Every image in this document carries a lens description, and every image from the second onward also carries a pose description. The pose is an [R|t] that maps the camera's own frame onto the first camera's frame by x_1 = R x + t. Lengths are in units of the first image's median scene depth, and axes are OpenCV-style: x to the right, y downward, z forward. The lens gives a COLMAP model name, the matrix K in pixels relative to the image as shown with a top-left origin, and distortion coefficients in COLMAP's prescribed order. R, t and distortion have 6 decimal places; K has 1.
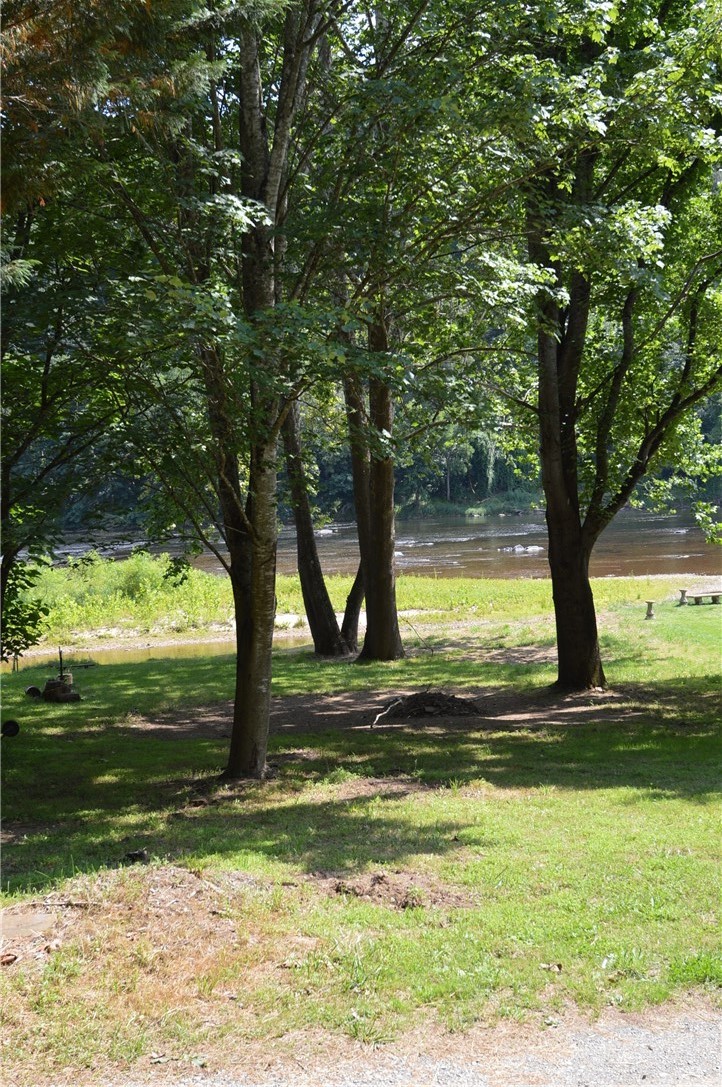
lens RADIAL K [[1304.1, 0, 361.0], [0, 1304.1, 543.5], [0, 0, 1]] dist [0.012174, 0.004854]
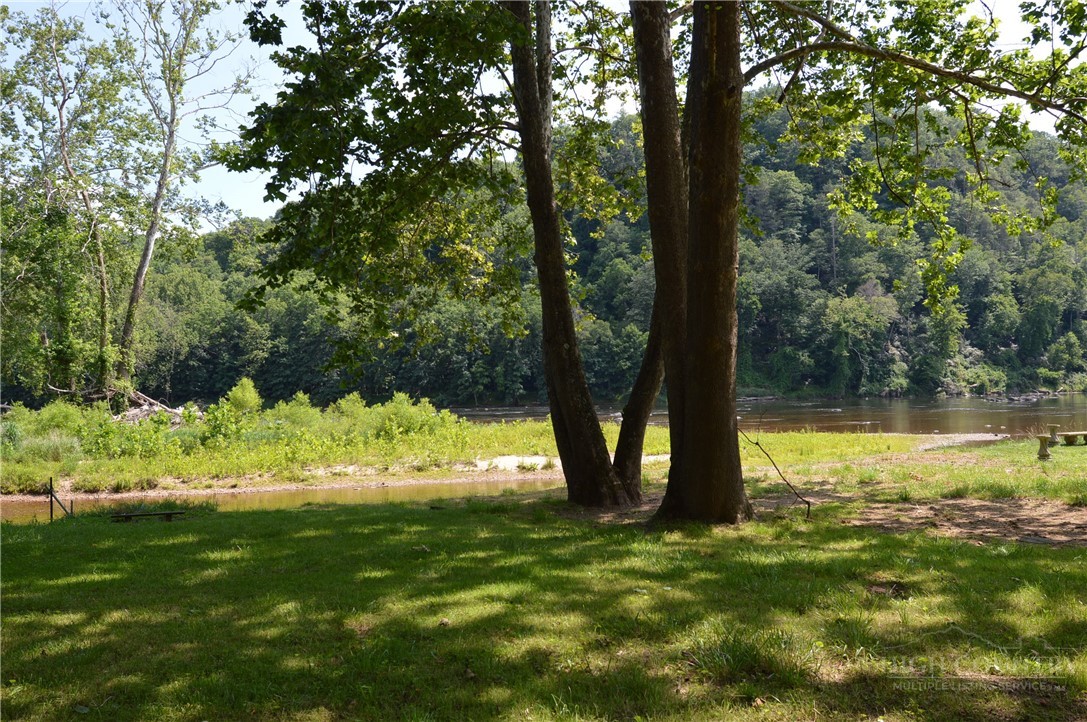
lens RADIAL K [[739.6, 0, 543.5], [0, 739.6, 361.0], [0, 0, 1]] dist [-0.004188, -0.001997]
pose [[0.997973, 0.013216, -0.062253, -0.018908], [-0.019021, 0.995427, -0.093607, 0.037458], [0.060732, 0.094602, 0.993661, 0.473285]]
